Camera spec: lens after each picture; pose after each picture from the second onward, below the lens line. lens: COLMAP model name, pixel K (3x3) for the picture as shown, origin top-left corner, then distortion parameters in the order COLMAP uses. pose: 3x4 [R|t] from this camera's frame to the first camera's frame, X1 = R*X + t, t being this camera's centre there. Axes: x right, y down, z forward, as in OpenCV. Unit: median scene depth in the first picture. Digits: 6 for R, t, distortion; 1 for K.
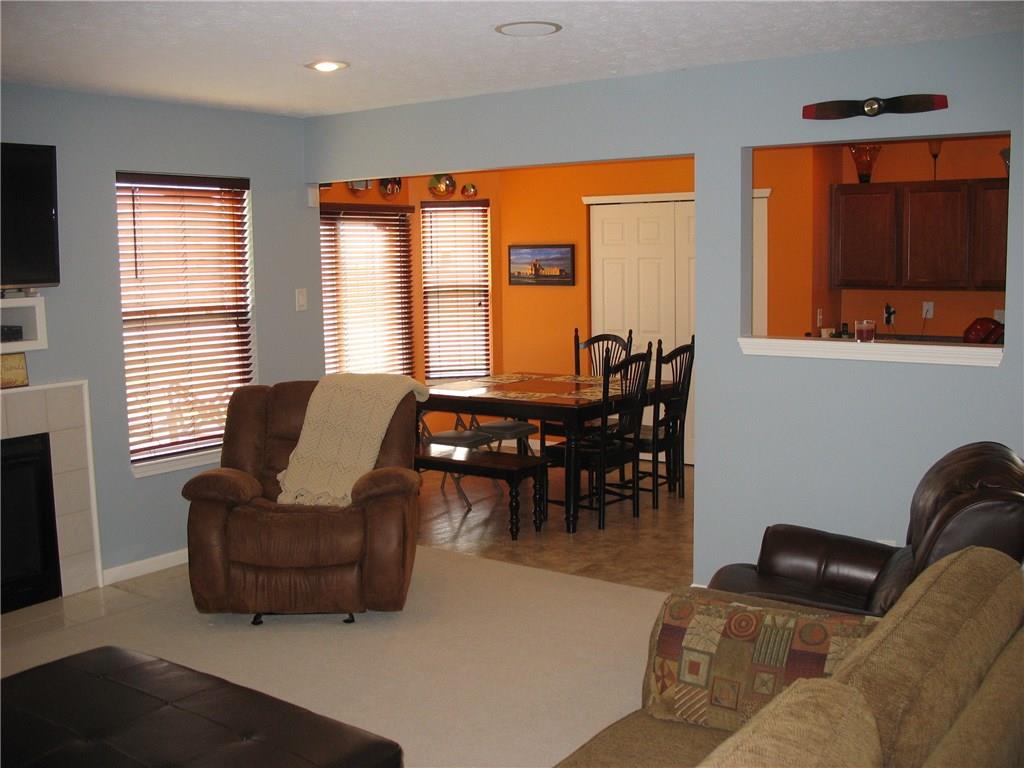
lens RADIAL K [[1057.0, 0, 507.5], [0, 1057.0, 385.6], [0, 0, 1]] dist [-0.195268, 0.212590]
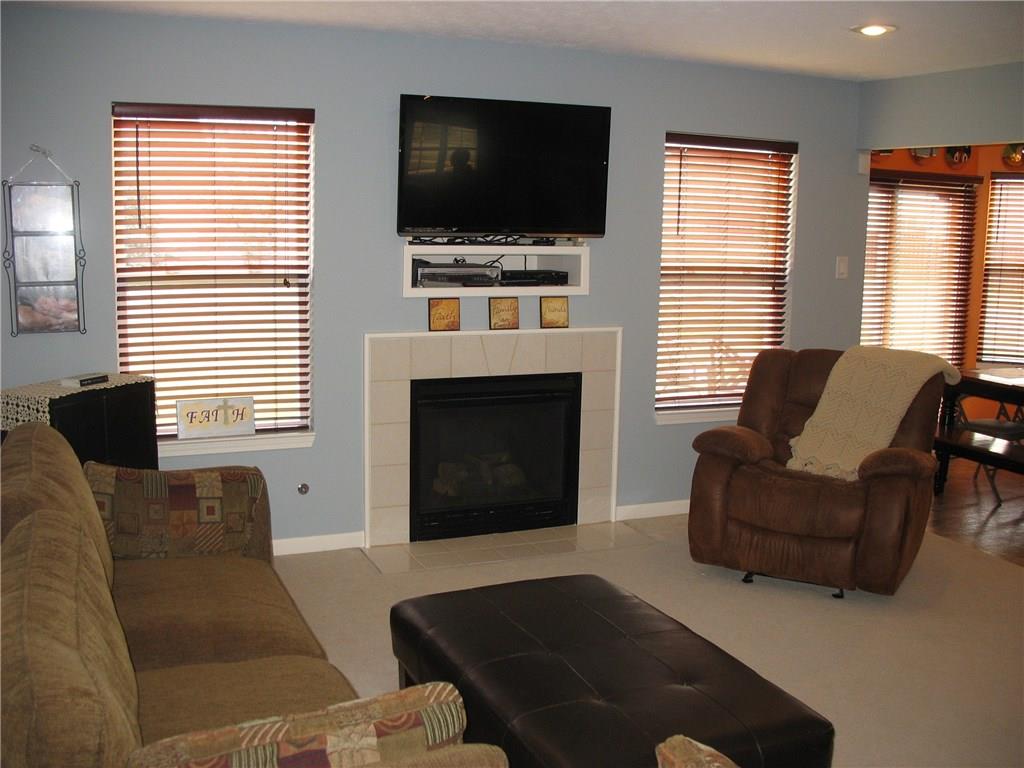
lens RADIAL K [[1057.0, 0, 507.5], [0, 1057.0, 385.6], [0, 0, 1]] dist [-0.195268, 0.212590]
pose [[0.857196, 0.117295, -0.501455, 0.041922], [-0.098442, 0.993082, 0.064013, -0.003741], [0.505494, -0.005508, 0.862813, -0.000538]]
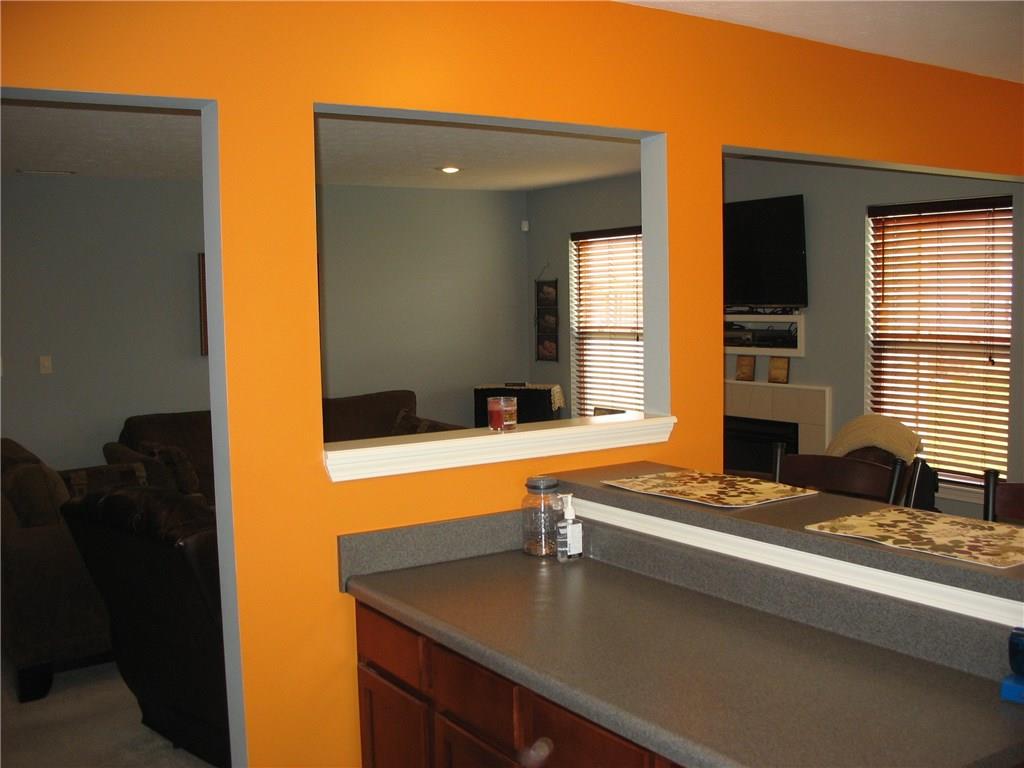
lens RADIAL K [[1057.0, 0, 507.5], [0, 1057.0, 385.6], [0, 0, 1]] dist [-0.195268, 0.212590]
pose [[-0.344454, 0.100133, -0.933448, 0.789859], [-0.090594, 0.986110, 0.139212, -0.133715], [0.934422, 0.132517, -0.330598, 1.001556]]
